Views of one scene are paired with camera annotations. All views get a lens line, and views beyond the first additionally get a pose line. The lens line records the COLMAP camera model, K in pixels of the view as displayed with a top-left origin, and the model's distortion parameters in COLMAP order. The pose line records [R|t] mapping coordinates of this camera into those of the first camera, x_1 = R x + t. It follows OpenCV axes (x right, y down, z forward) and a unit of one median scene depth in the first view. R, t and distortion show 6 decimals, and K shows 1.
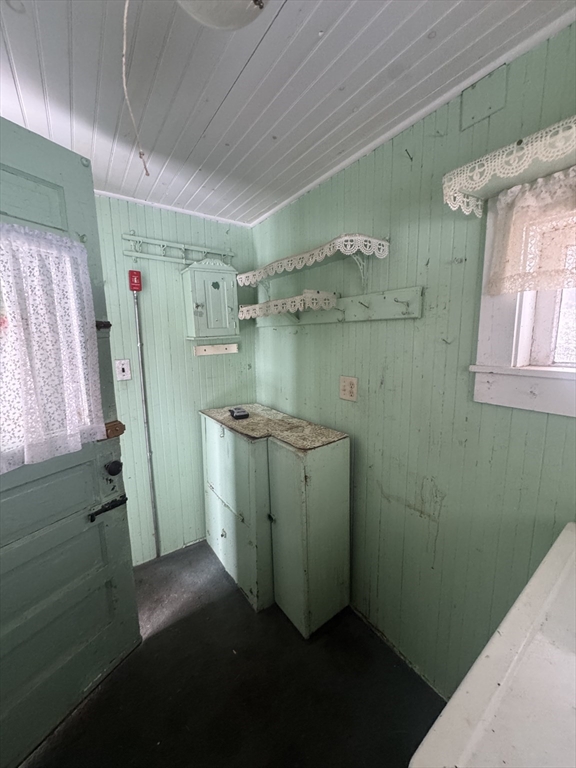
lens RADIAL K [[305.7, 0, 289.4], [0, 305.7, 383.7], [0, 0, 1]] dist [-0.000627, -0.000134]
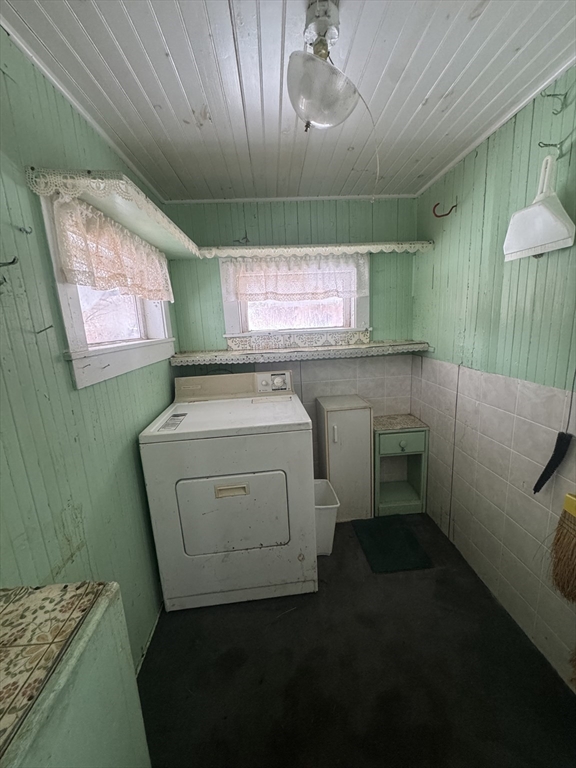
lens RADIAL K [[305.7, 0, 289.4], [0, 305.7, 383.7], [0, 0, 1]] dist [-0.000627, -0.000134]
pose [[-0.852913, -0.046221, 0.520004, -0.502174], [0.144612, 0.936177, 0.320405, -0.182548], [-0.501625, 0.348476, -0.791793, 1.447689]]
